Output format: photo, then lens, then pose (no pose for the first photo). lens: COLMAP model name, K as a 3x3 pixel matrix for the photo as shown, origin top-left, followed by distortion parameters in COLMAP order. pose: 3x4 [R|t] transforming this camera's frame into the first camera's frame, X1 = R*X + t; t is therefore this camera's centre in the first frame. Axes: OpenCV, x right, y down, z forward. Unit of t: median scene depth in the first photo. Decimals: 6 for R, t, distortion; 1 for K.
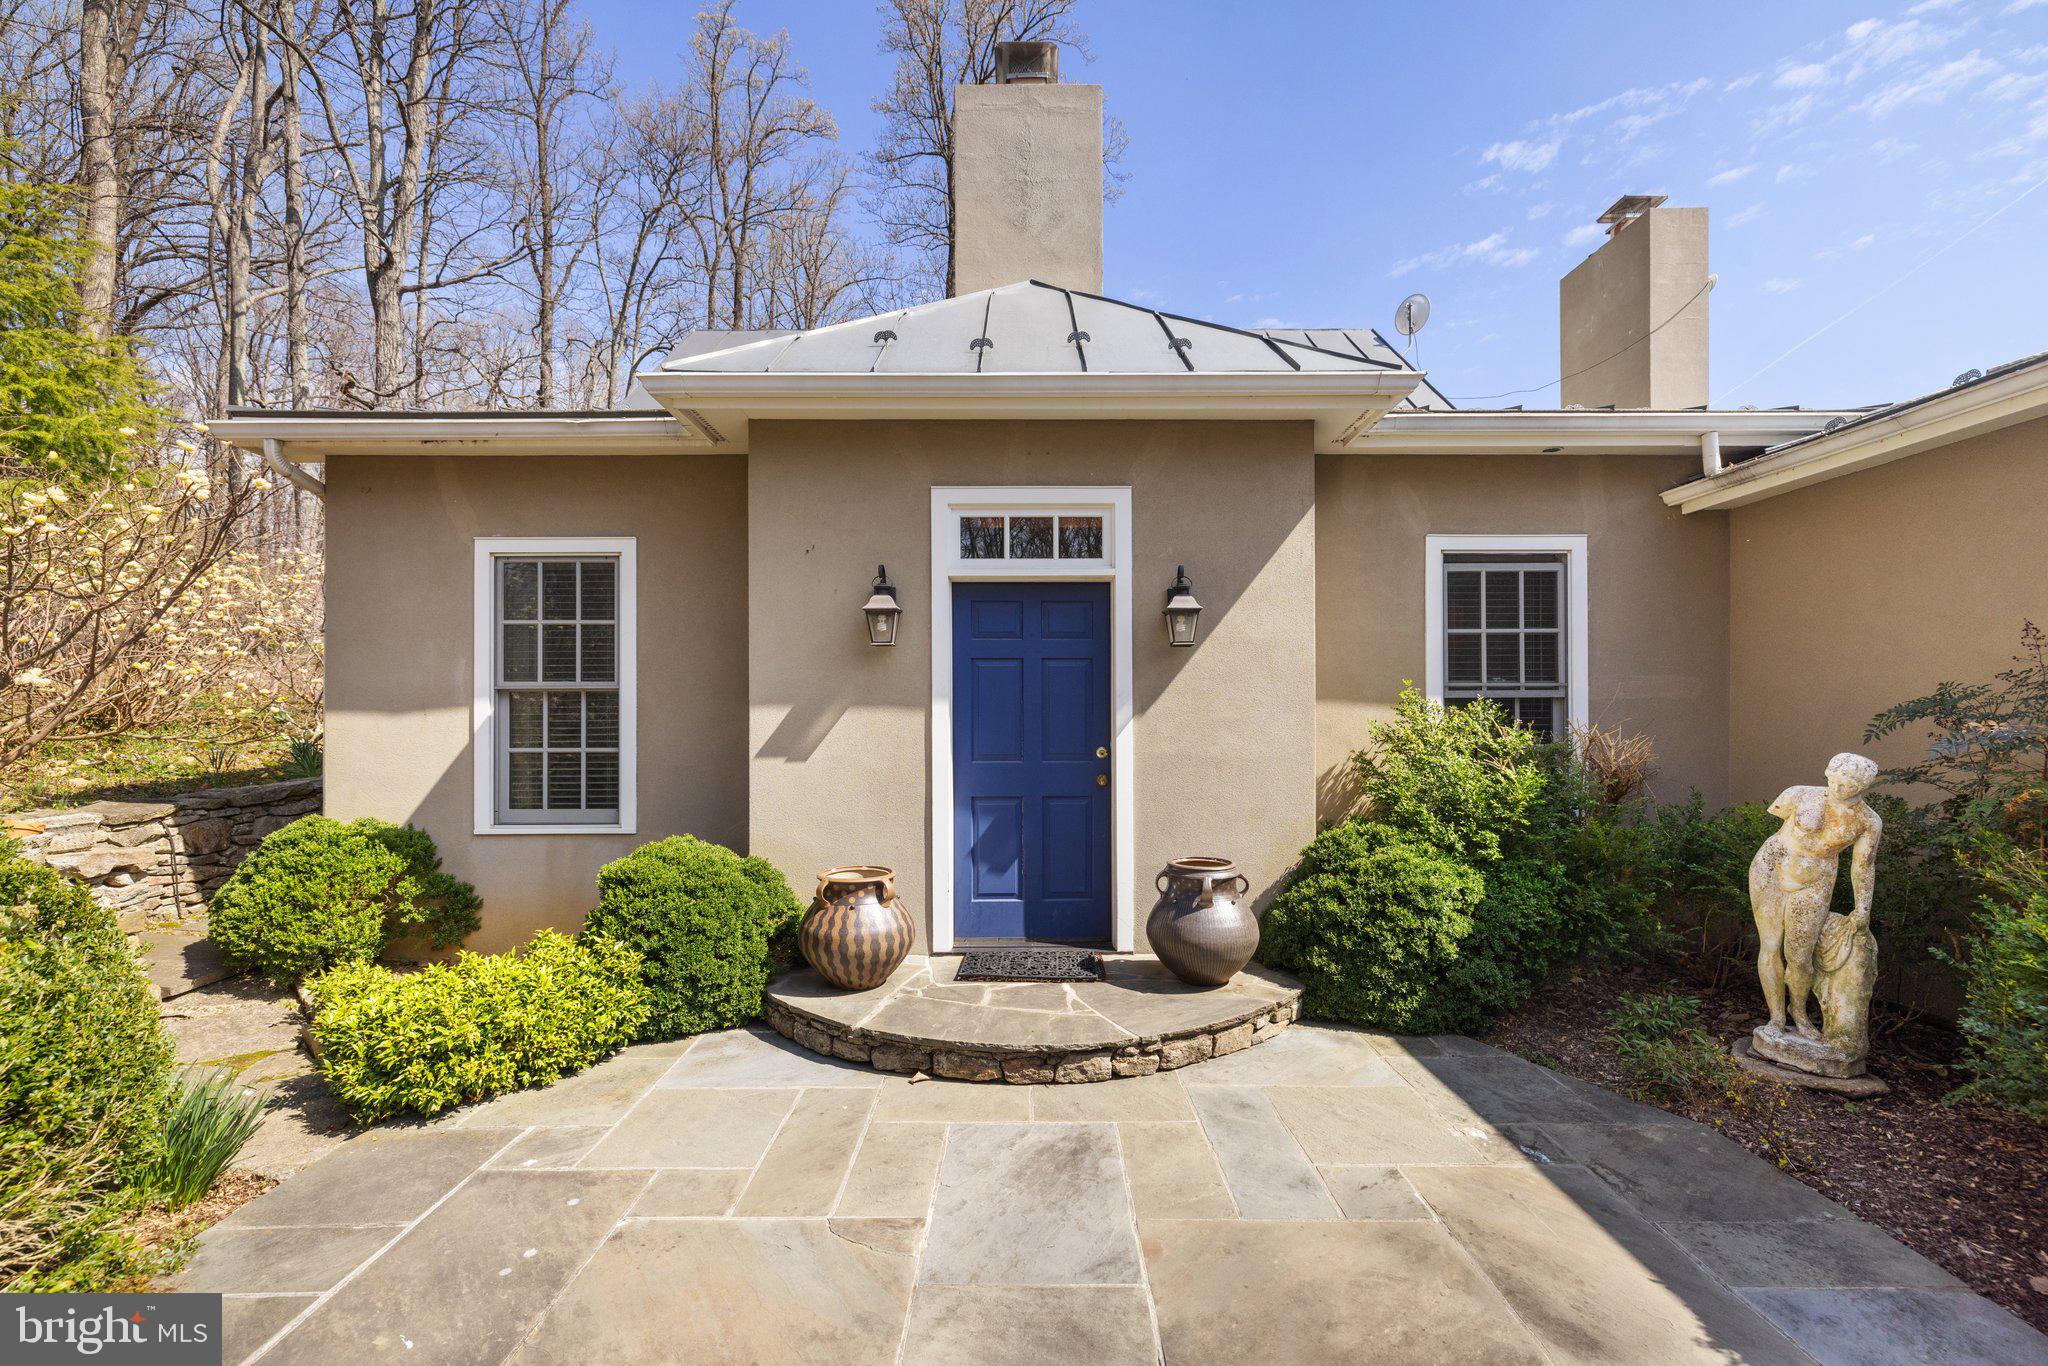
lens RADIAL K [[911.2, 0, 1022.5], [0, 911.2, 714.6], [0, 0, 1]] dist [0.001980, 0.000246]
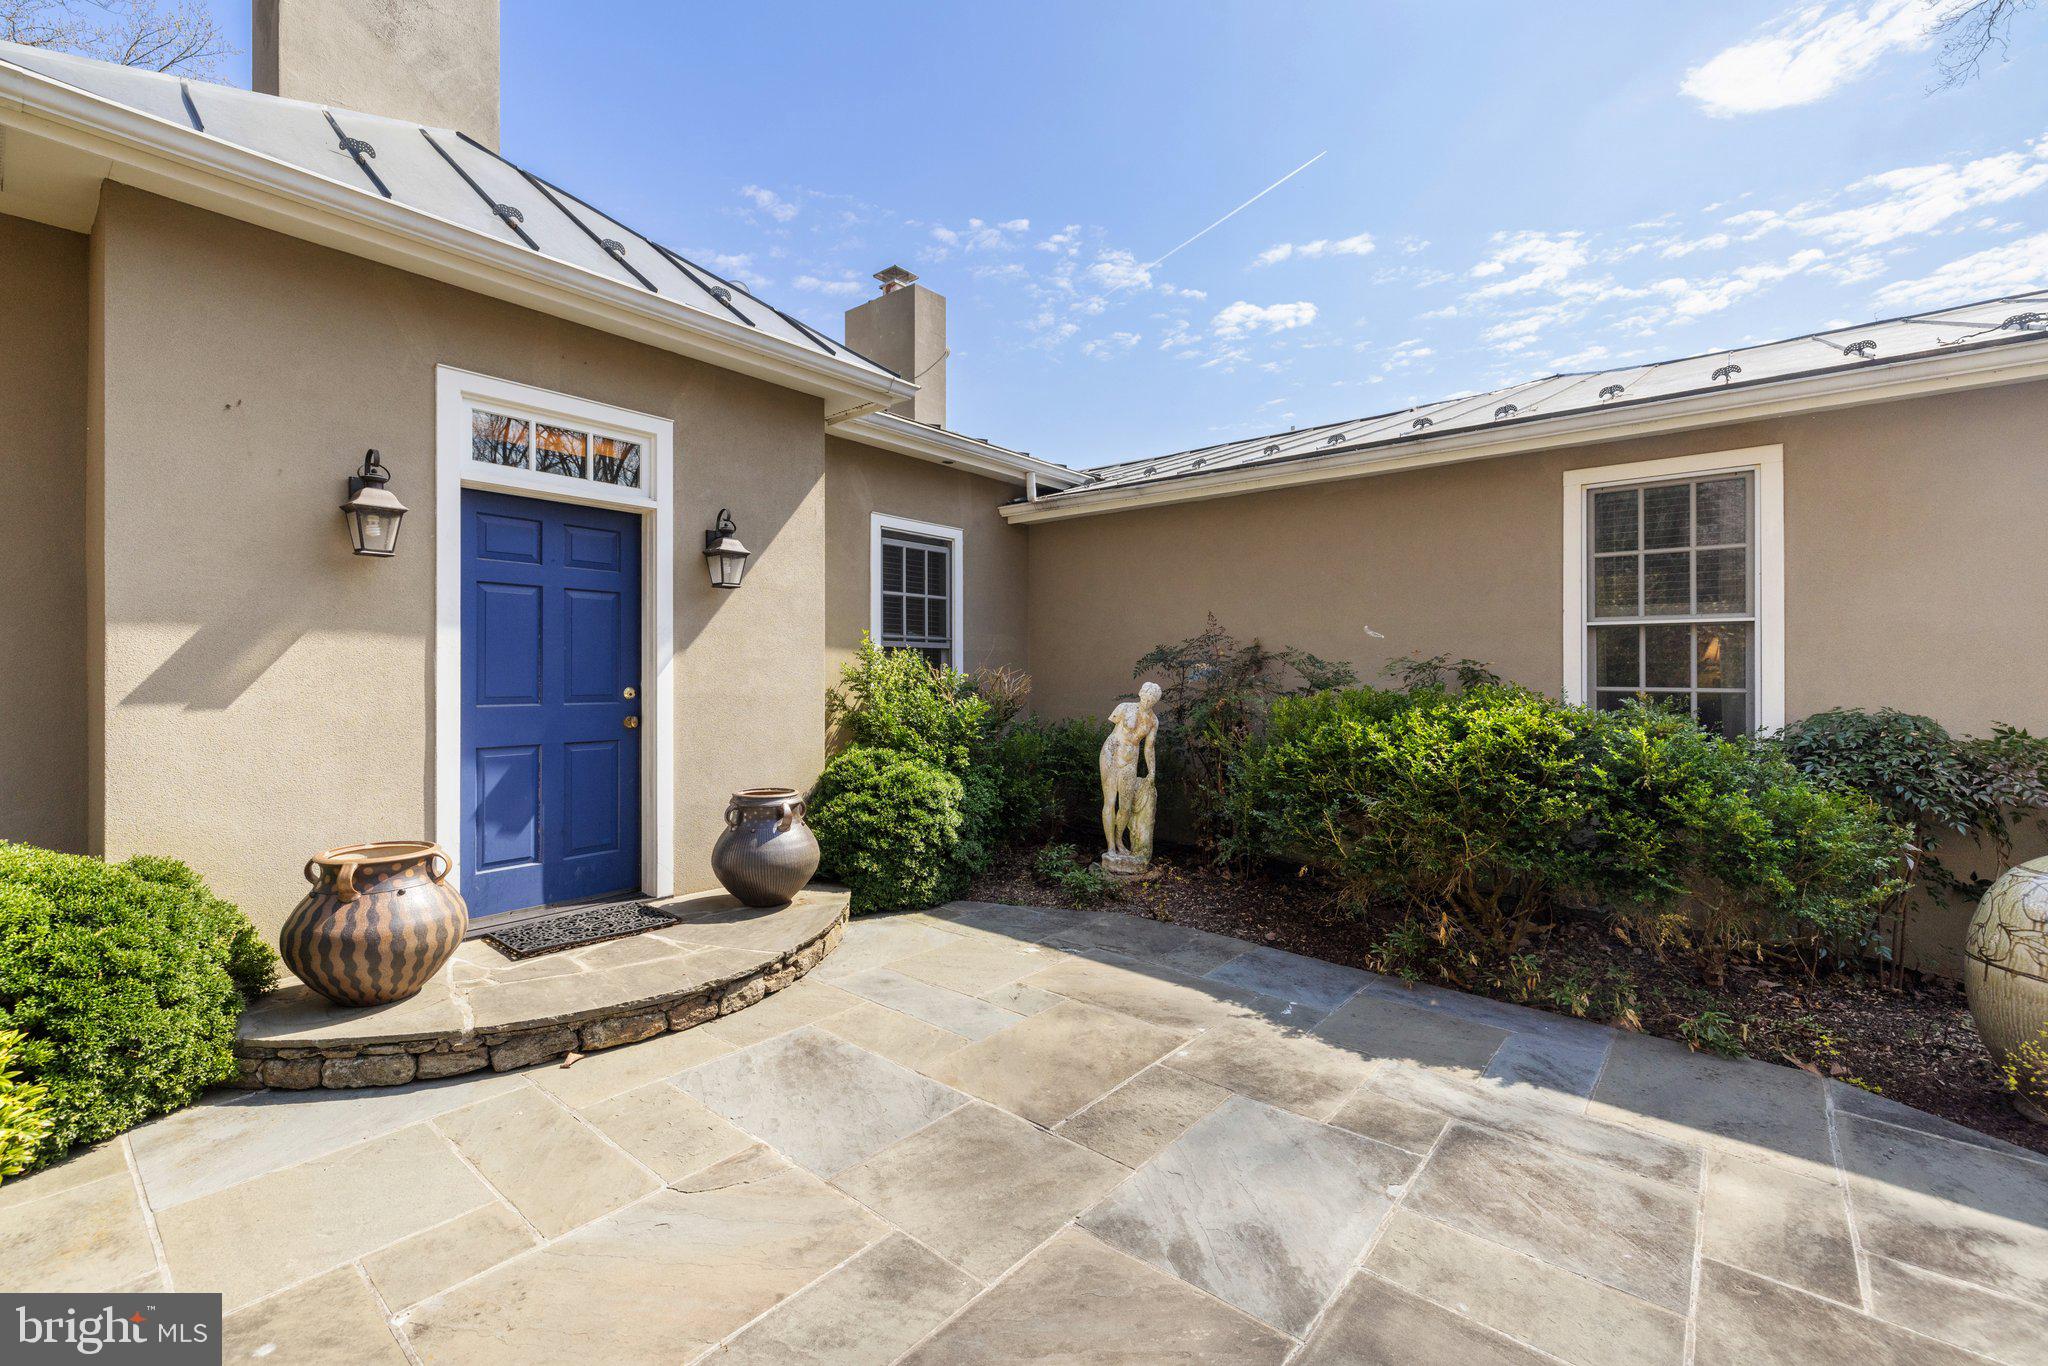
lens RADIAL K [[906.8, 0, 1055.0], [0, 906.8, 672.8], [0, 0, 1]] dist [0.000422, 0.000536]
pose [[0.602651, 0.006142, 0.797982, -0.461821], [-0.003537, 0.999981, -0.005025, 0.028042], [-0.797997, 0.000206, 0.602661, 0.095486]]
